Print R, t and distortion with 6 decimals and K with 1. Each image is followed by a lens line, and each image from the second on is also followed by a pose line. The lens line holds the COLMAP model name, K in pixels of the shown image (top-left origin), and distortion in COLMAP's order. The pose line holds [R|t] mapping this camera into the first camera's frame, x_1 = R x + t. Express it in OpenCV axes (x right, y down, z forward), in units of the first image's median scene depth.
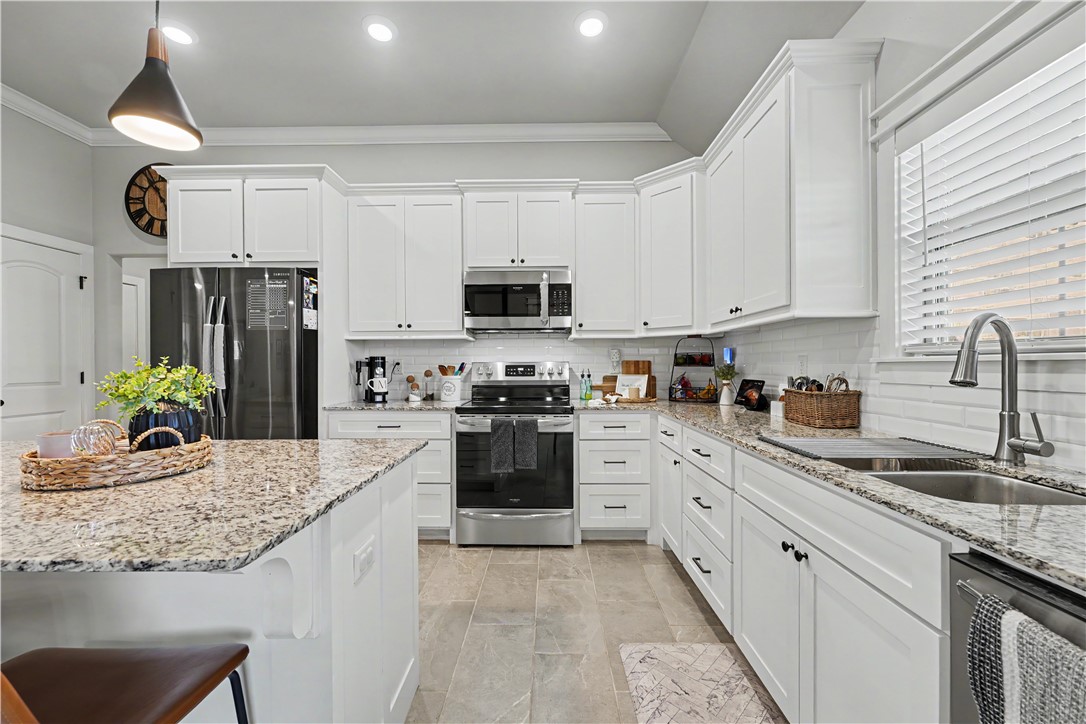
lens RADIAL K [[437.5, 0, 546.3], [0, 437.5, 360.5], [0, 0, 1]] dist [0.000887, 0.000196]
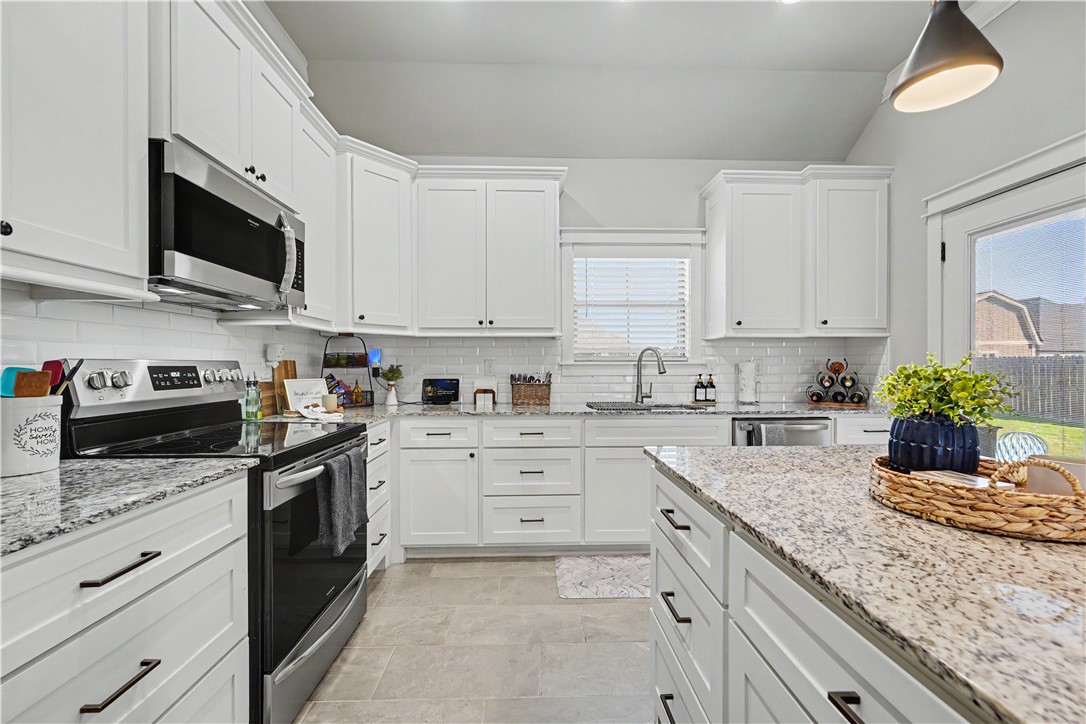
lens RADIAL K [[437.5, 0, 545.0], [0, 437.5, 364.4], [0, 0, 1]] dist [0.000887, 0.000196]
pose [[-0.042650, 0.006480, 0.999069, -0.590231], [-0.008052, 0.999944, -0.006829, 0.009014], [-0.999058, -0.008336, -0.042595, 0.635018]]
